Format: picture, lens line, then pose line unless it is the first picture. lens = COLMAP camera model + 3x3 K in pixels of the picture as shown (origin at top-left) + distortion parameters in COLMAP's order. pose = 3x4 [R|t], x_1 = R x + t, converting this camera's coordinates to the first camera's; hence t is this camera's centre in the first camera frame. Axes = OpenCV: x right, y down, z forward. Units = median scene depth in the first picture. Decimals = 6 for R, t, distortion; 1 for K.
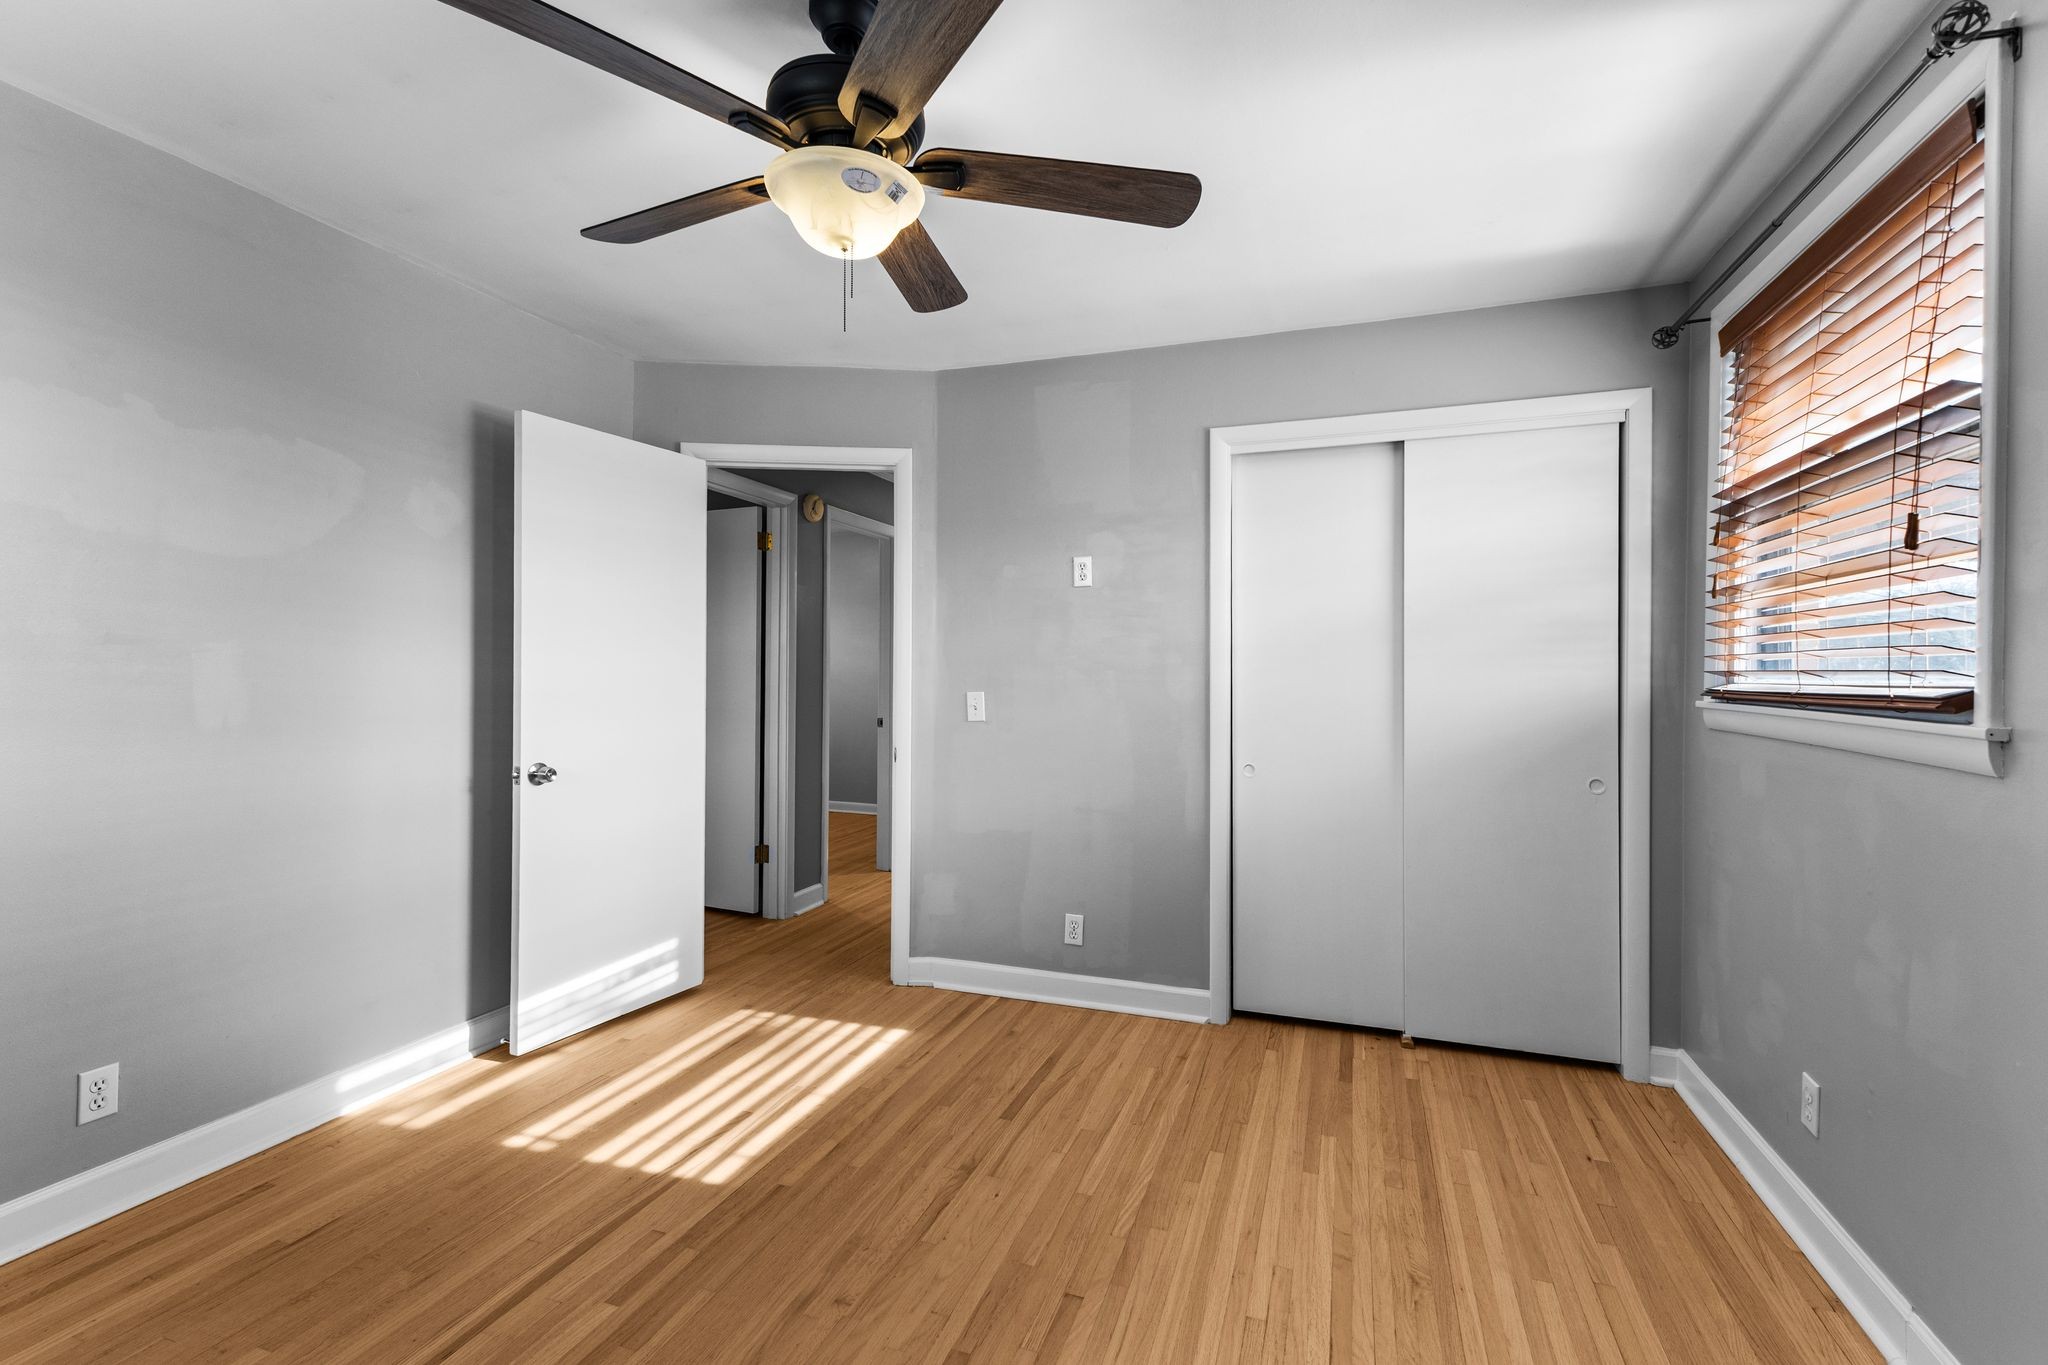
lens RADIAL K [[892.6, 0, 1031.2], [0, 892.6, 673.2], [0, 0, 1]] dist [0.012633, -0.000095]
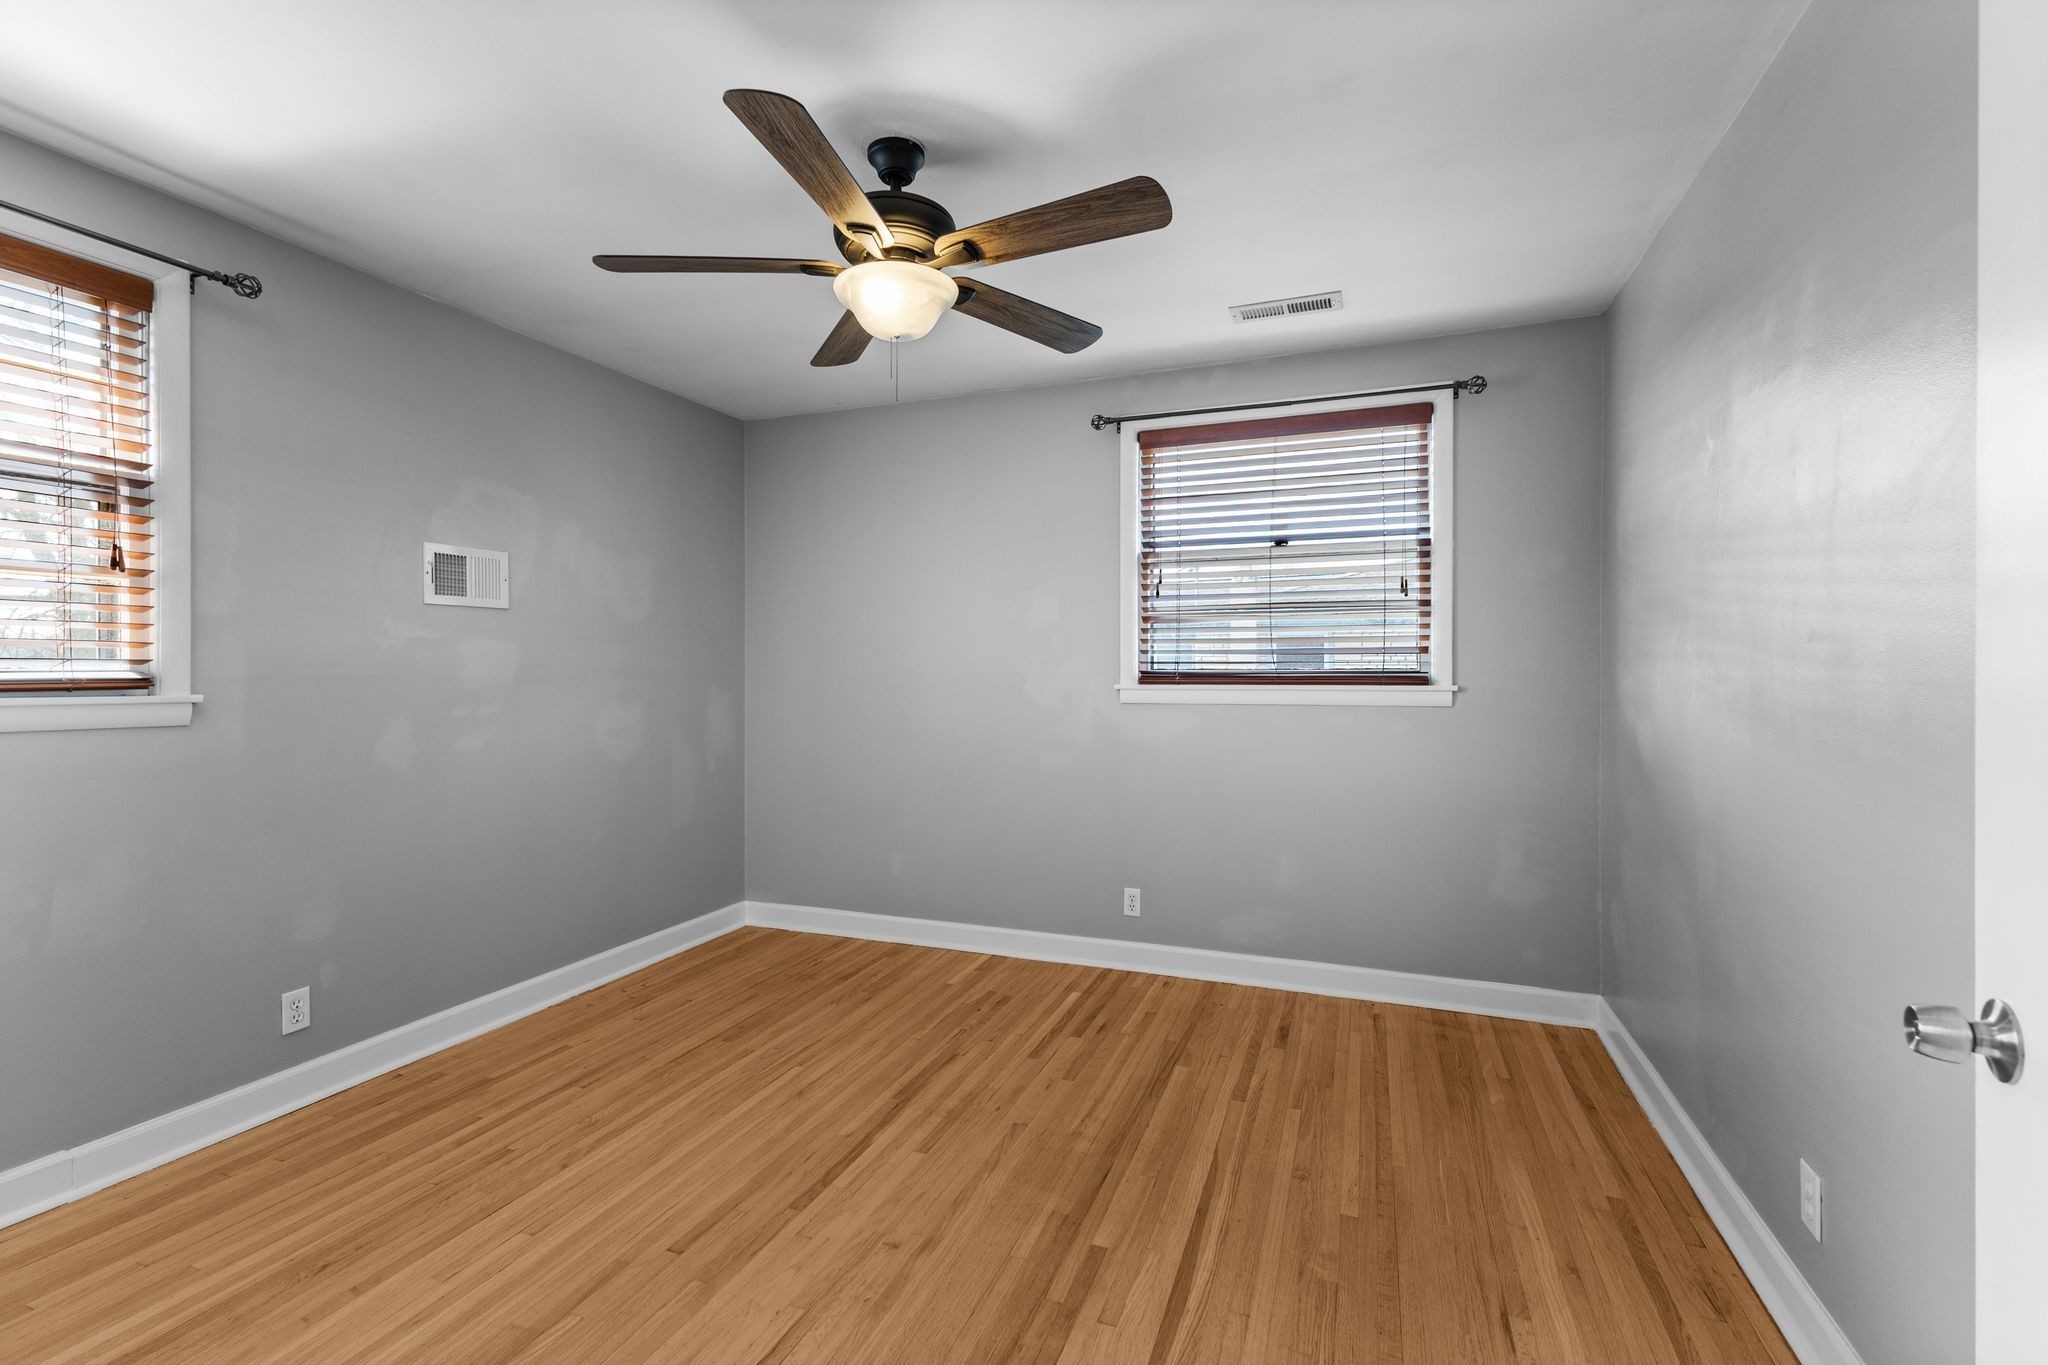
lens RADIAL K [[892.6, 0, 1031.2], [0, 892.6, 673.2], [0, 0, 1]] dist [0.012633, -0.000095]
pose [[-0.999605, -0.008525, 0.026780, -0.391376], [-0.008452, 0.999960, 0.002813, 0.000956], [-0.026802, 0.002585, -0.999637, 2.018259]]
